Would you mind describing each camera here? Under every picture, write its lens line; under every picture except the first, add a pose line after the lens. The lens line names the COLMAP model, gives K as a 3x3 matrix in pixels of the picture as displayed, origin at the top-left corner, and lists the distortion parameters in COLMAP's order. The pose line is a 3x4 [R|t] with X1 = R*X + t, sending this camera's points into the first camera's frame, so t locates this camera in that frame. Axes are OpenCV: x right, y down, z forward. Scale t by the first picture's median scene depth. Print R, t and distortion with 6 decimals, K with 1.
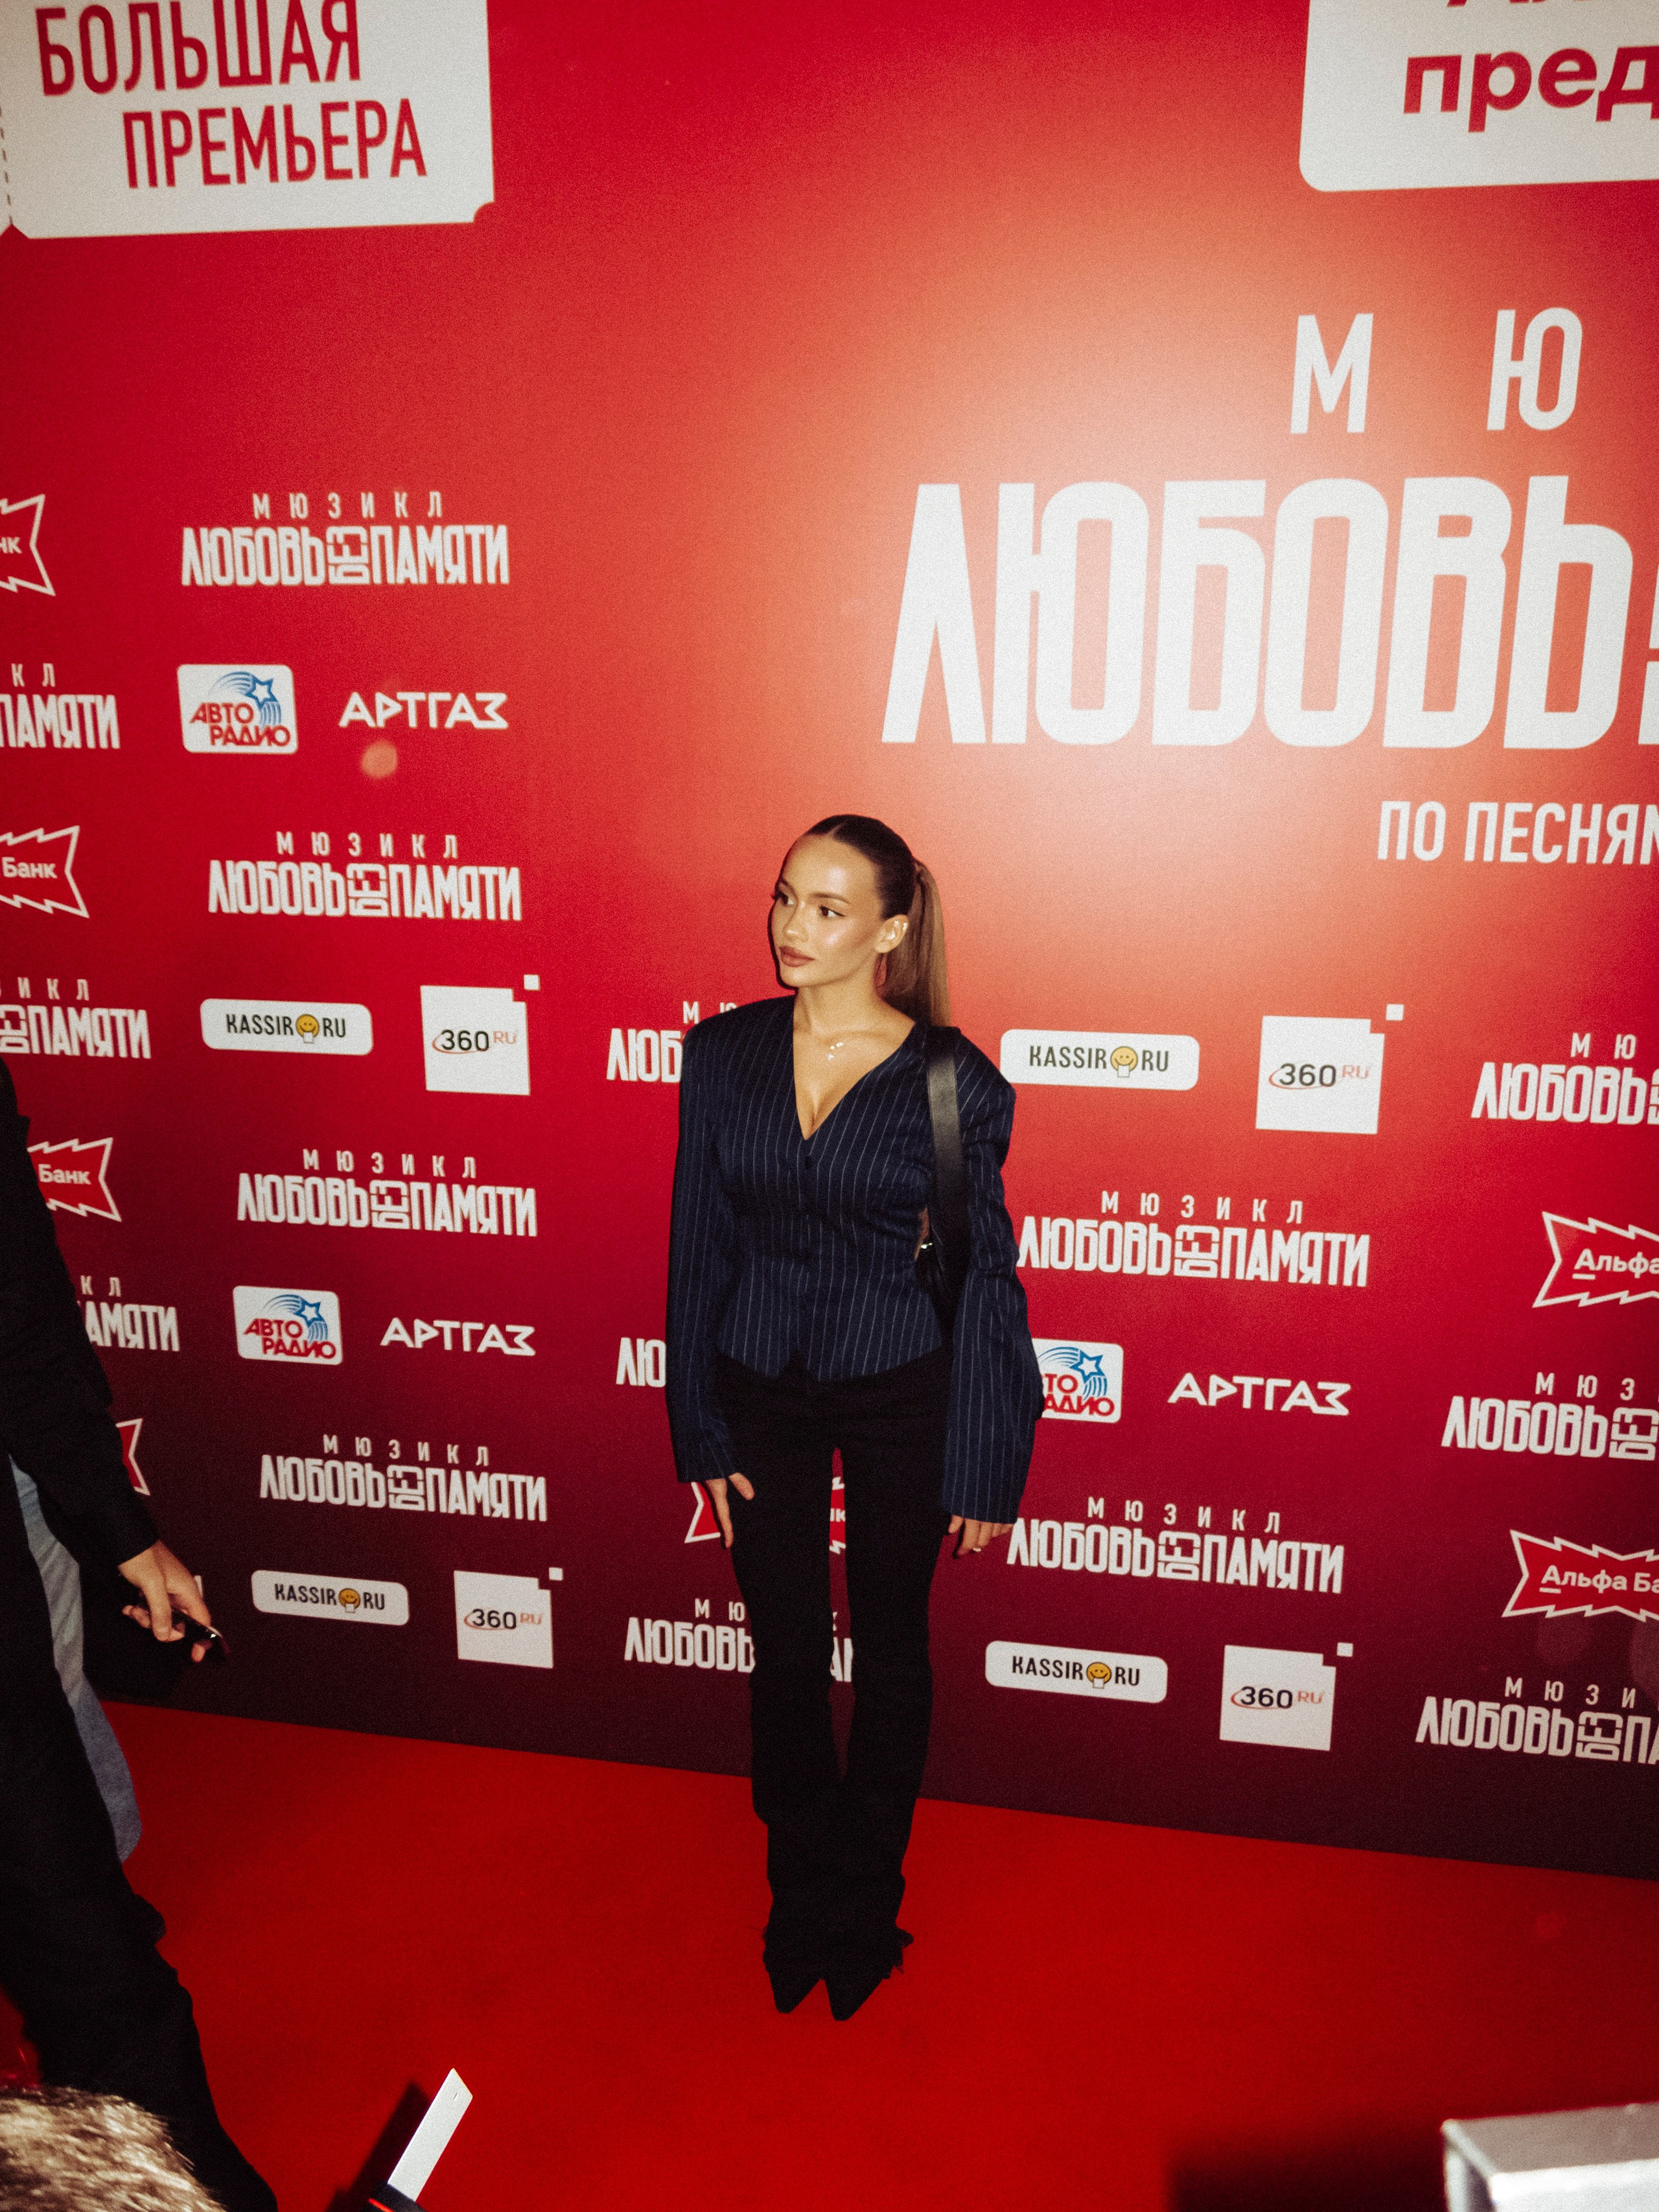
lens RADIAL K [[1794.2, 0, 864.2], [0, 1794.2, 1126.1], [0, 0, 1]] dist [0.025170, -0.016740]
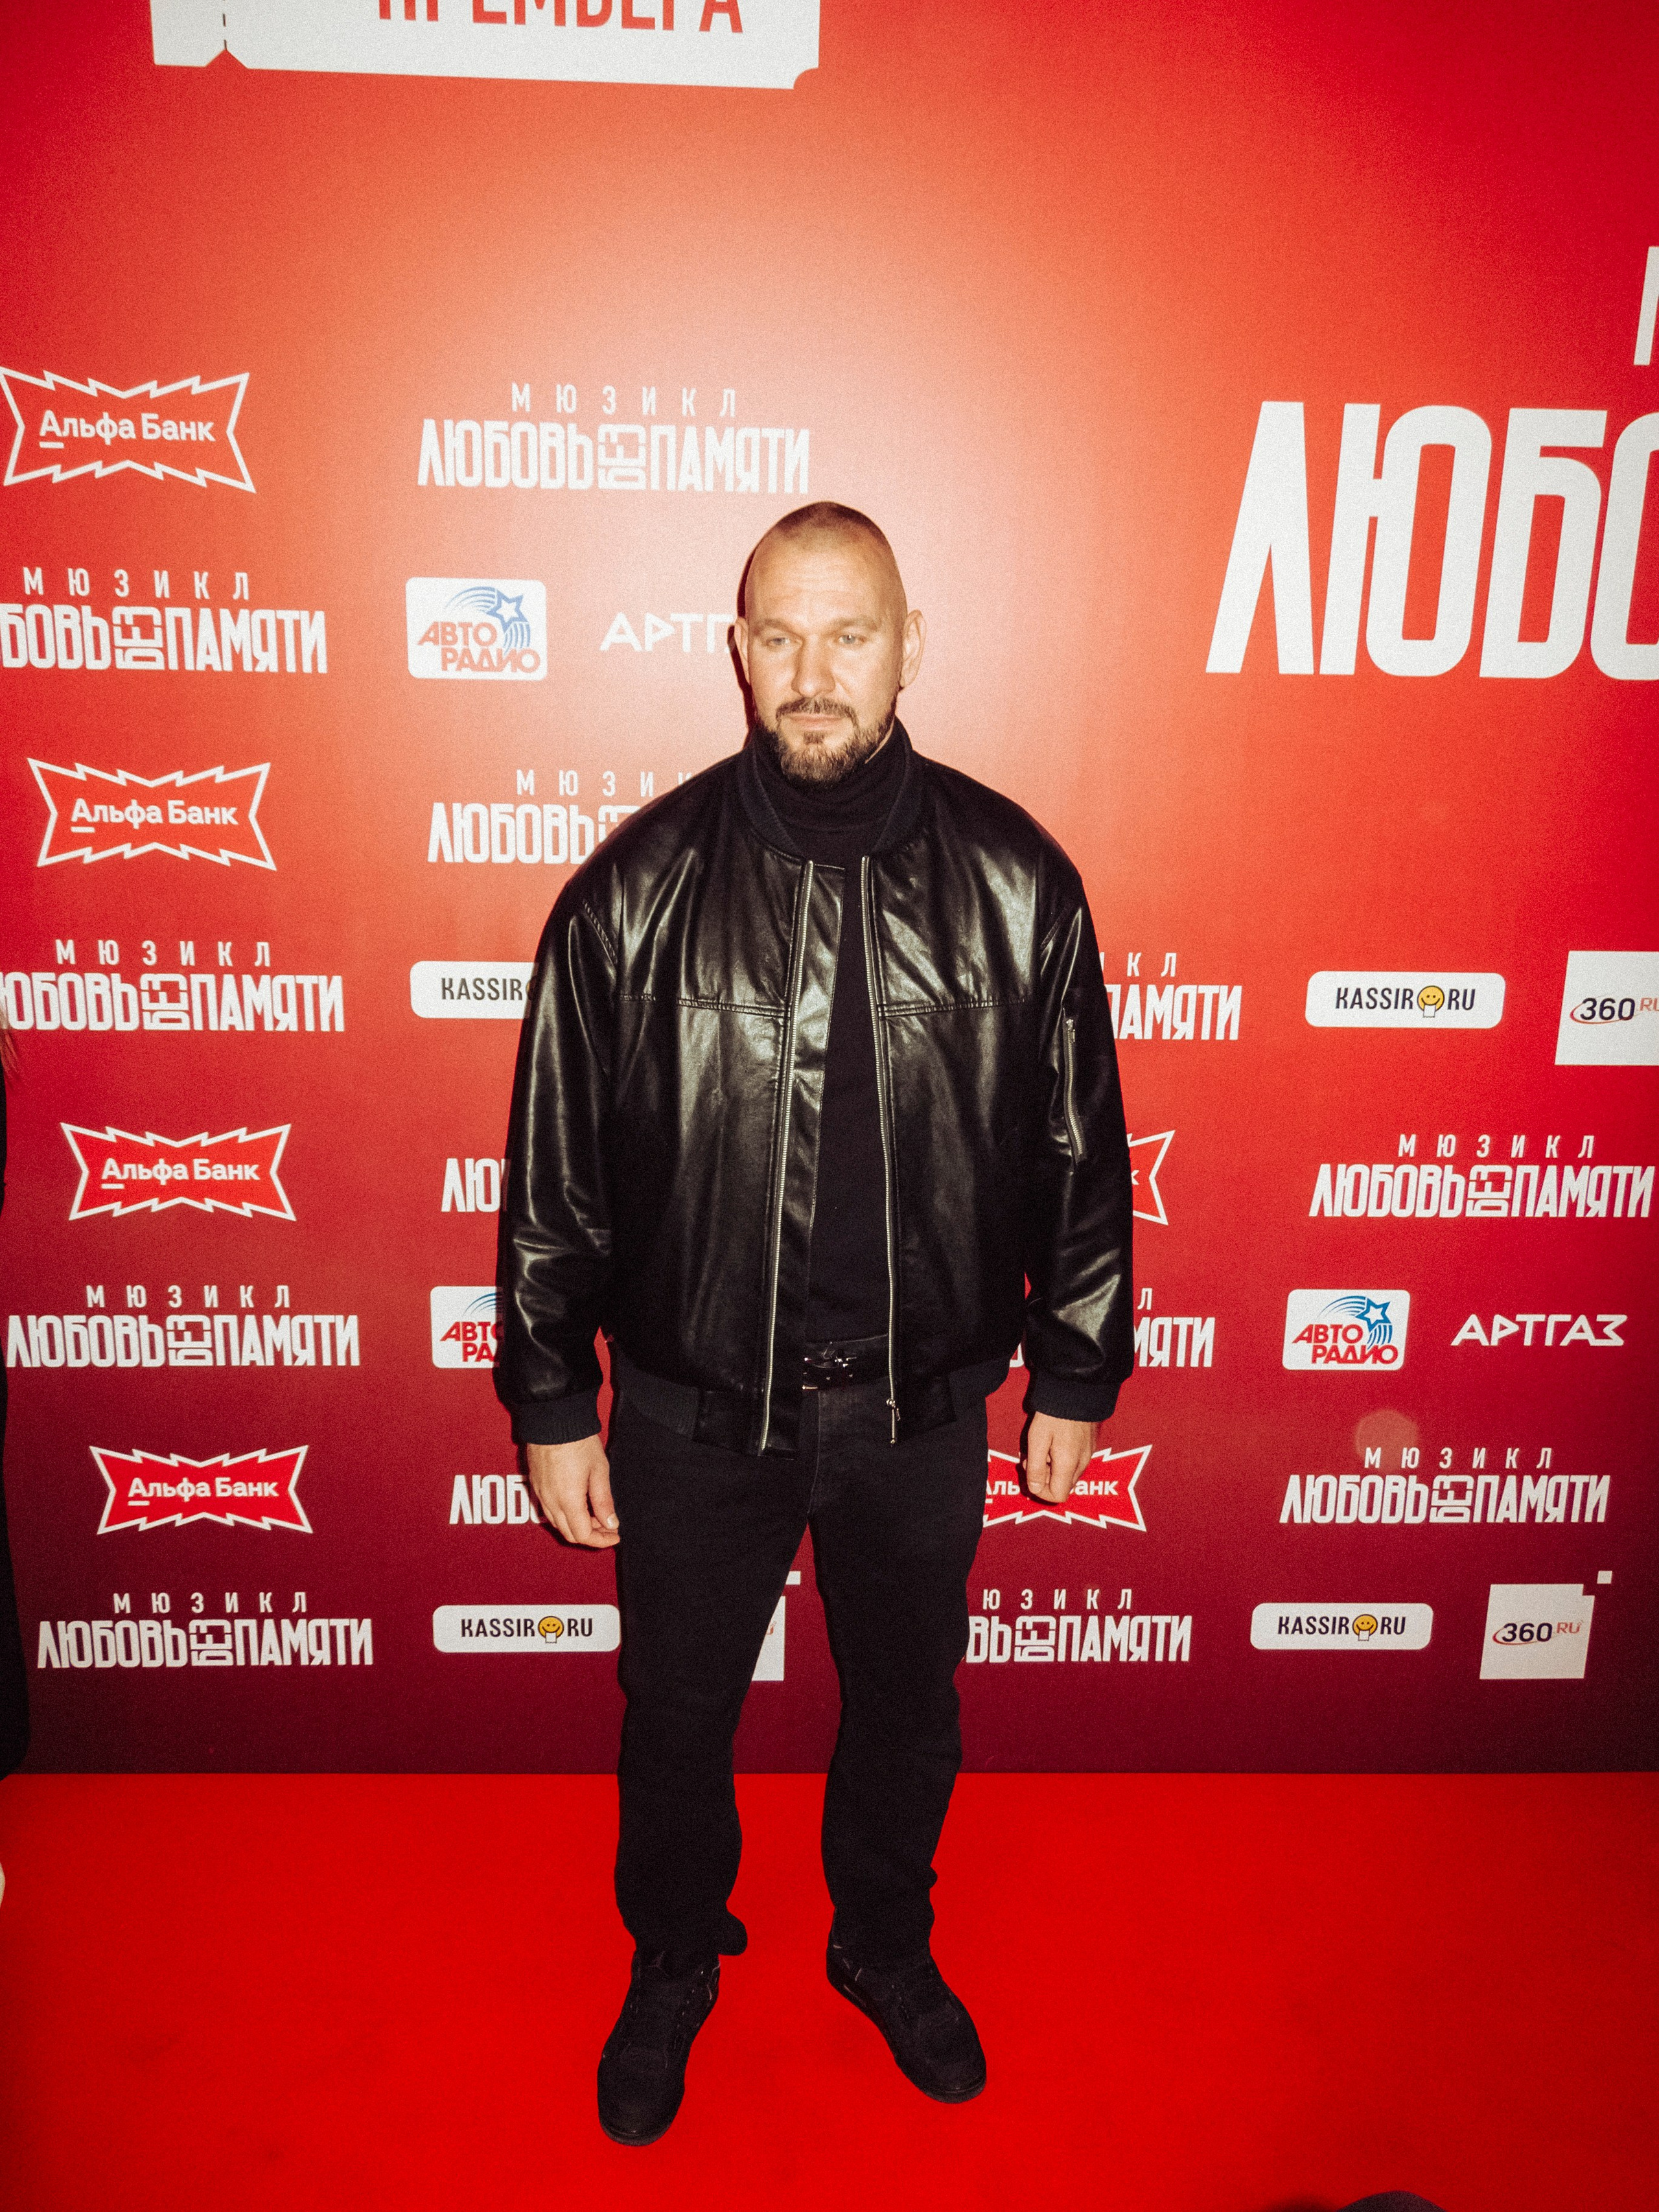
lens RADIAL K [[1864.8, 0, 817.1], [0, 1864.8, 1084.5], [0, 0, 1]] dist [0.031122, -0.027565]
pose [[0.975005, -0.039860, 0.218576, -0.399077], [0.037375, 0.999181, 0.015492, -0.018573], [-0.219015, -0.006935, 0.975697, 0.076862]]
